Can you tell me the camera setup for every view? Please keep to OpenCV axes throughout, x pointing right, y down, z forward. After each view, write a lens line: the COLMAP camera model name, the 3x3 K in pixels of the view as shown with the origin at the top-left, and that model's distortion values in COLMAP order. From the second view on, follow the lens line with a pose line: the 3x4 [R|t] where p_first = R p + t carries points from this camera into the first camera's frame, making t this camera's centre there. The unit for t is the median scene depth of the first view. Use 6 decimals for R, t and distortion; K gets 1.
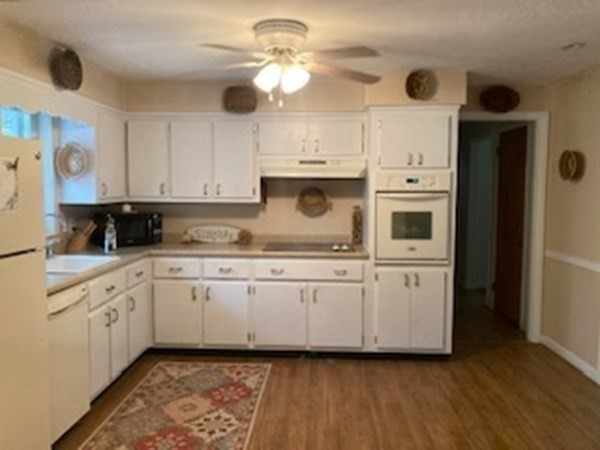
lens RADIAL K [[496.1, 0, 303.8], [0, 496.1, 218.8], [0, 0, 1]] dist [0.054123, -0.082666]
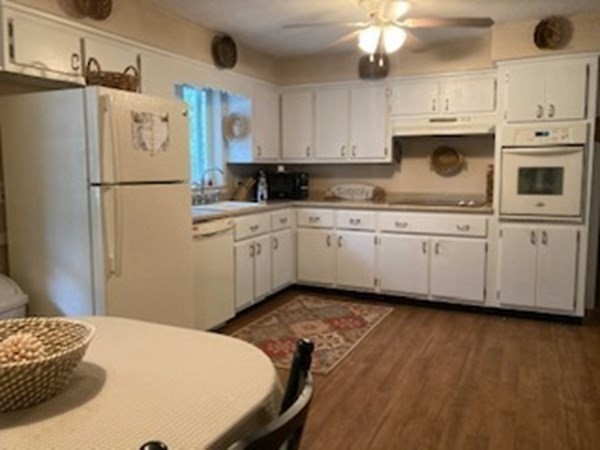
lens RADIAL K [[496.1, 0, 299.2], [0, 496.1, 219.9], [0, 0, 1]] dist [0.054123, -0.082666]
pose [[0.919581, 0.032299, -0.391572, 0.171641], [-0.018113, 0.999041, 0.039868, 0.059847], [0.392484, -0.029570, 0.919283, -0.085020]]
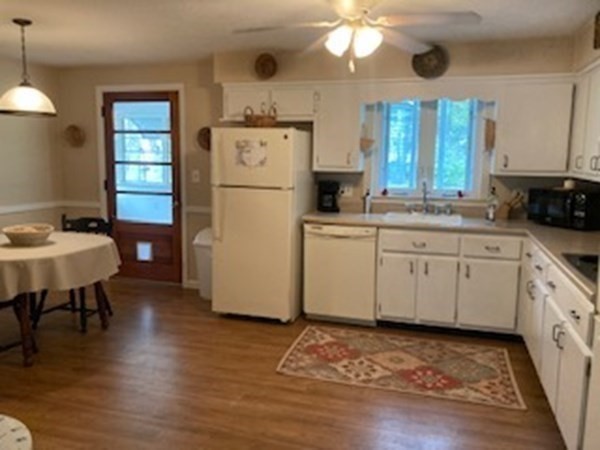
lens RADIAL K [[496.1, 0, 300.3], [0, 496.1, 225.9], [0, 0, 1]] dist [0.054123, -0.082666]
pose [[-0.252650, 0.134245, -0.958199, 0.690240], [-0.080320, 0.984000, 0.159038, -0.056957], [0.964218, 0.117143, -0.237825, 0.851586]]
